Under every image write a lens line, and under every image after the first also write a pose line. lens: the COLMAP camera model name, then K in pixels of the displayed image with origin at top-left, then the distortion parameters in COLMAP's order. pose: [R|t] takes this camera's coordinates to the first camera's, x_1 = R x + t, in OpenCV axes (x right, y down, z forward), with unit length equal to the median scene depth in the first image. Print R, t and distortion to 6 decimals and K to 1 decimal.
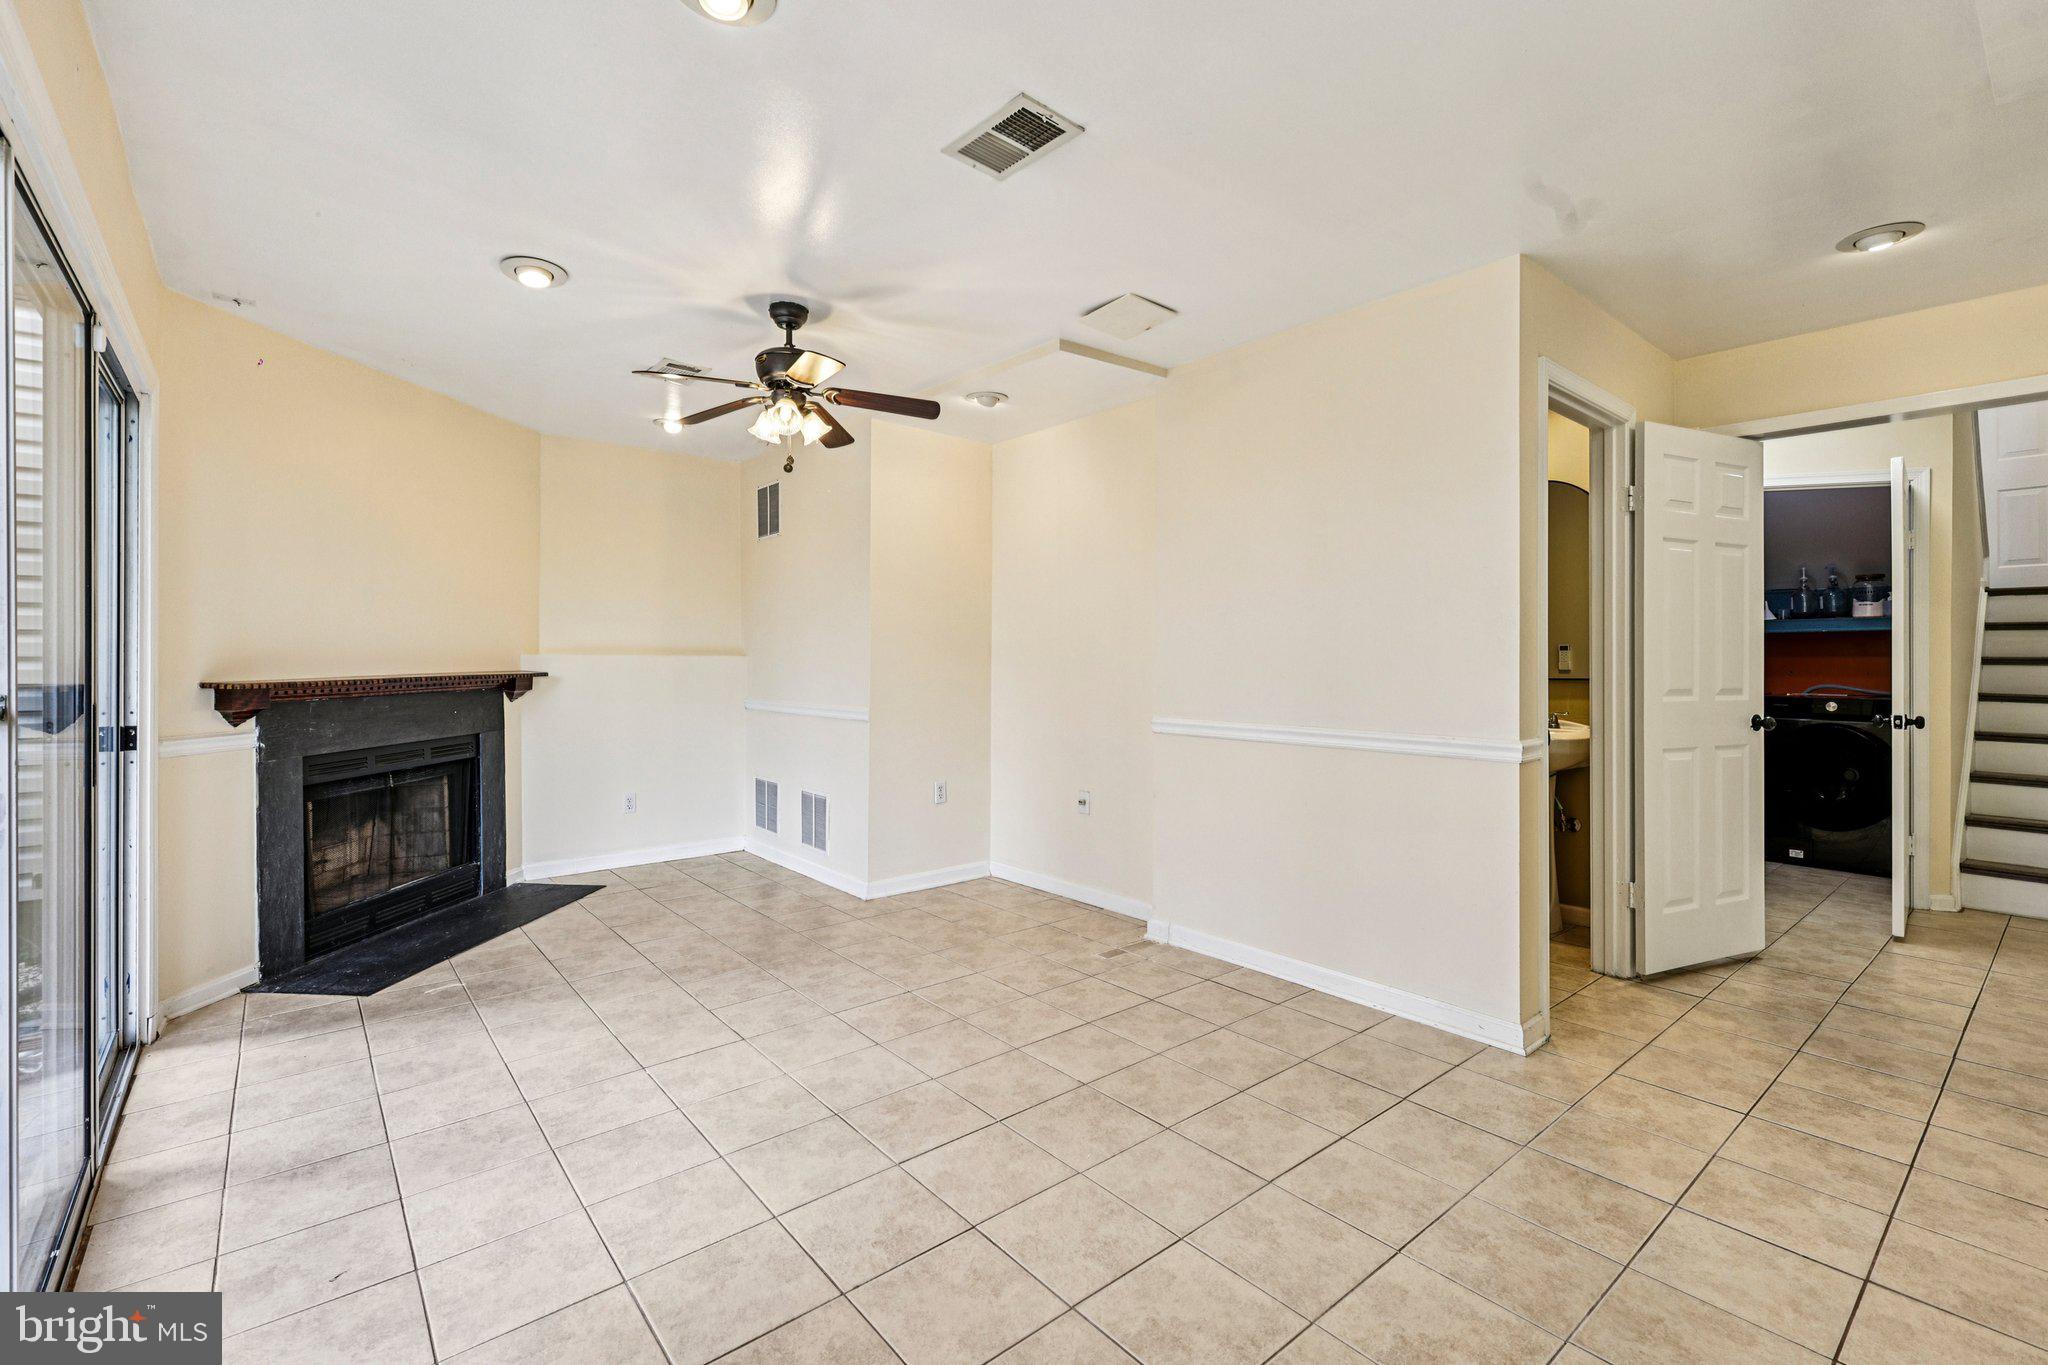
lens RADIAL K [[897.6, 0, 1012.7], [0, 897.6, 652.8], [0, 0, 1]] dist [0.004223, 0.000316]
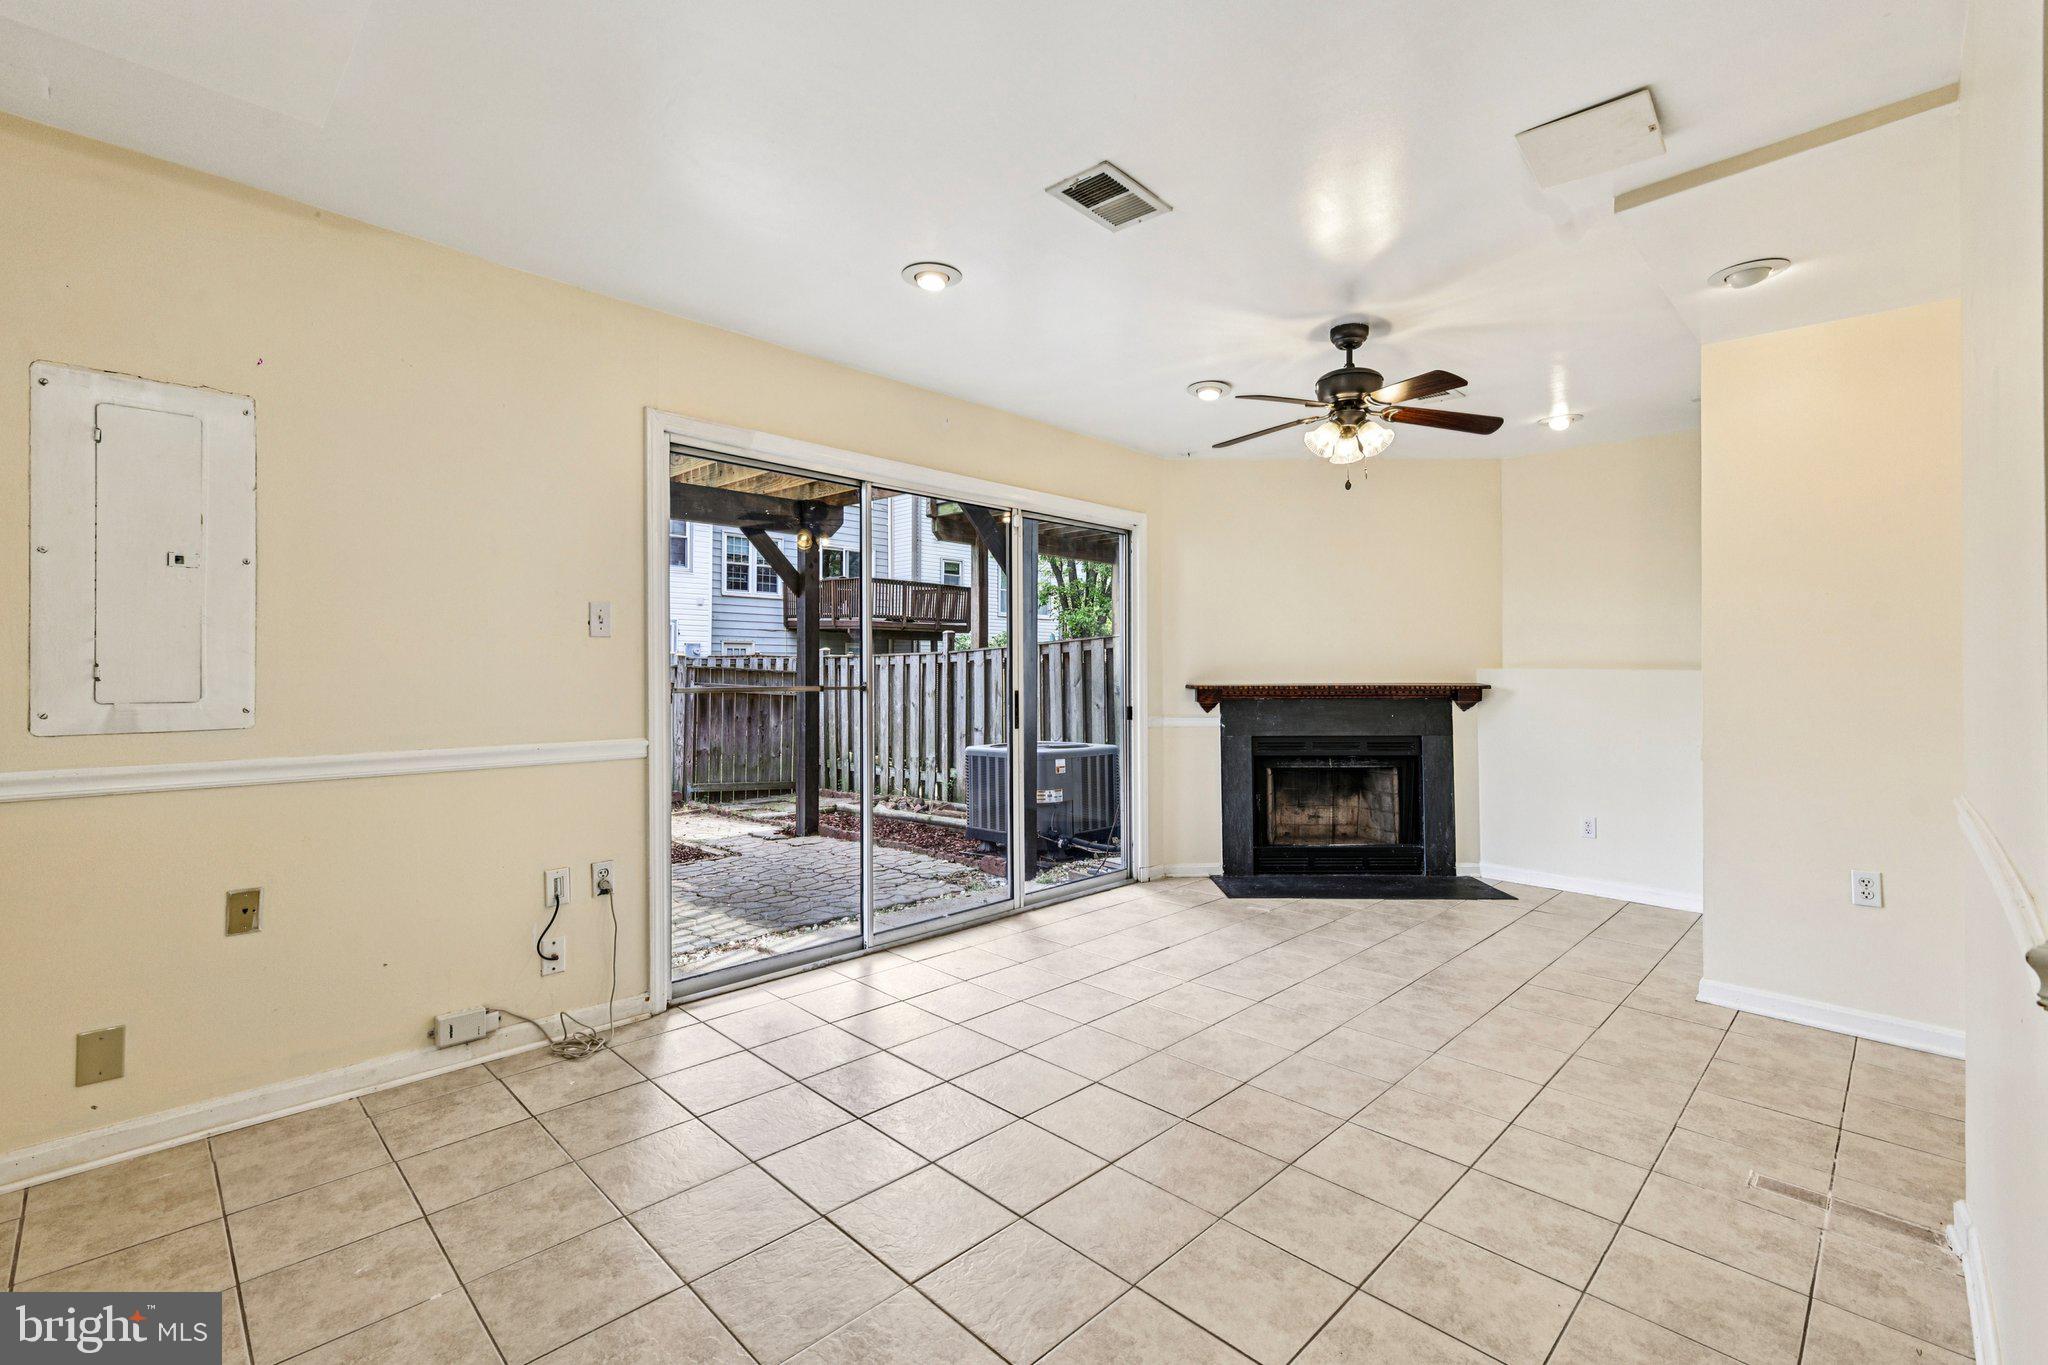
lens RADIAL K [[897.6, 0, 1028.9], [0, 897.6, 673.3], [0, 0, 1]] dist [0.004223, 0.000316]
pose [[0.098881, 0.005492, -0.995084, 0.669091], [-0.000744, 0.999985, 0.005445, 0.003012], [0.995099, 0.000202, 0.098884, 0.487451]]
